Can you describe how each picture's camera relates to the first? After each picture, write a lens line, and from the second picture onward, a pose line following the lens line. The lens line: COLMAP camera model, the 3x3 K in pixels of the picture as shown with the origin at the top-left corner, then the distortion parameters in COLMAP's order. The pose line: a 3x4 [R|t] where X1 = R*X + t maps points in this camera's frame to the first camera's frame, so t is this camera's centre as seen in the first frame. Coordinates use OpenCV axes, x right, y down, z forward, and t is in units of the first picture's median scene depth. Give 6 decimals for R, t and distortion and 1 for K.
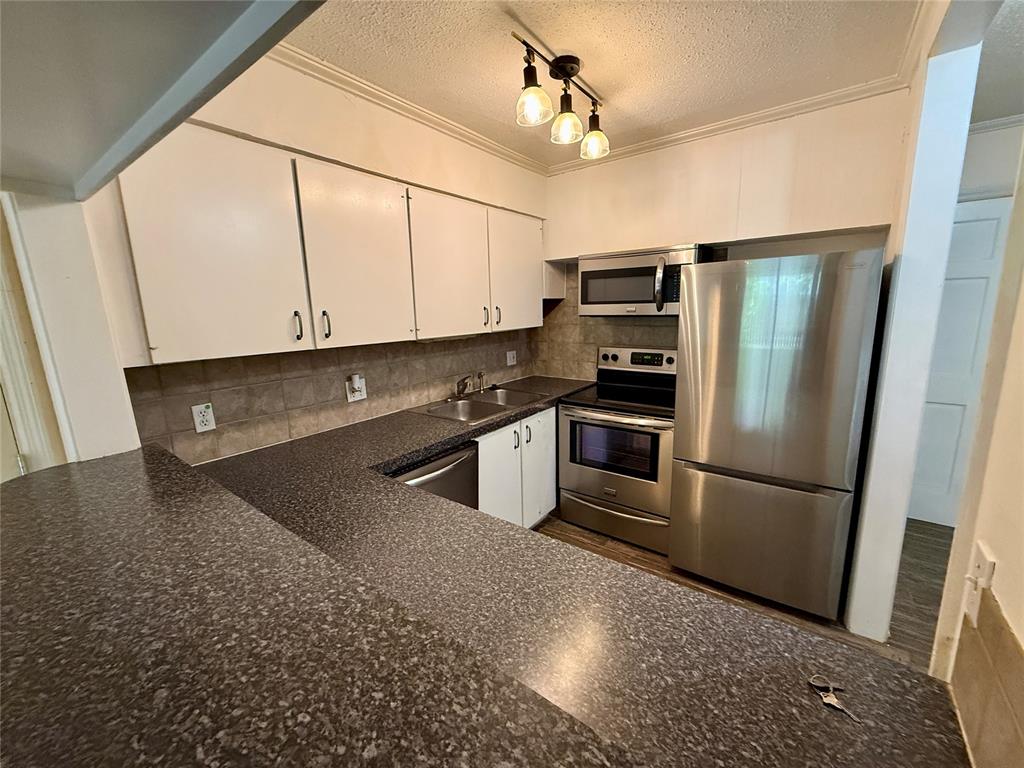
lens RADIAL K [[406.1, 0, 512.0], [0, 406.1, 384.0], [0, 0, 1]] dist [-0.000115, -0.000243]
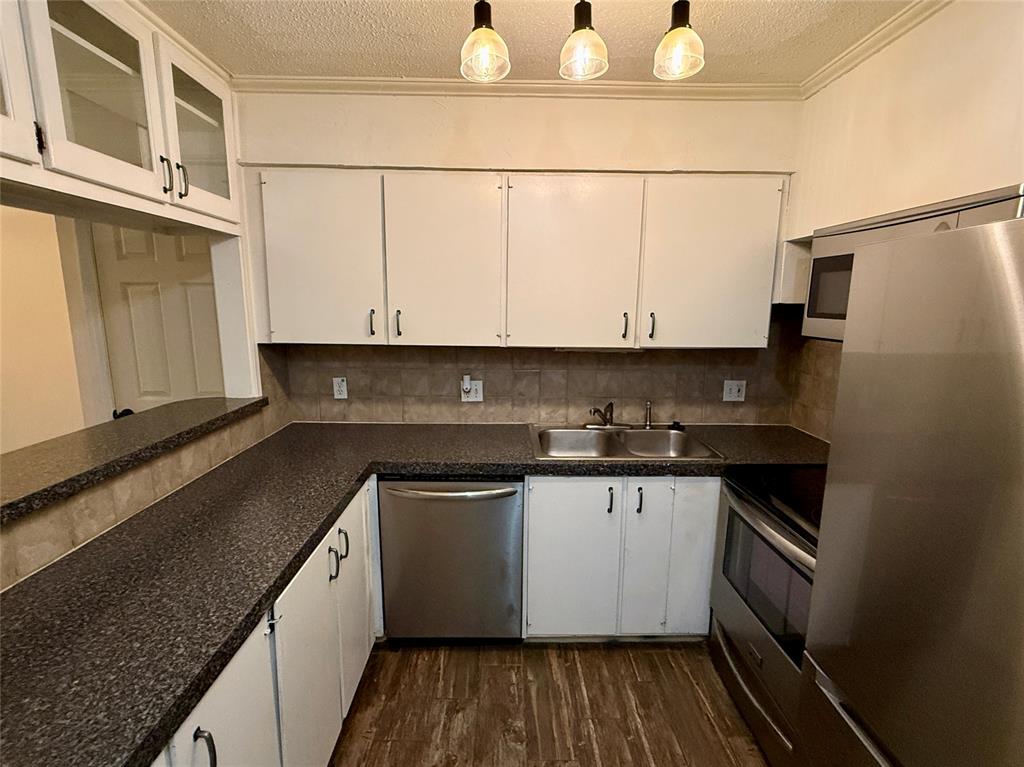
lens RADIAL K [[477.4, 0, 512.0], [0, 477.4, 383.5], [0, 0, 1]] dist [-0.001400, -0.000124]
pose [[0.613964, 0.167654, -0.771324, 0.554120], [-0.174230, 0.981865, 0.074732, -0.103944], [0.769865, 0.088505, 0.632040, 0.342321]]
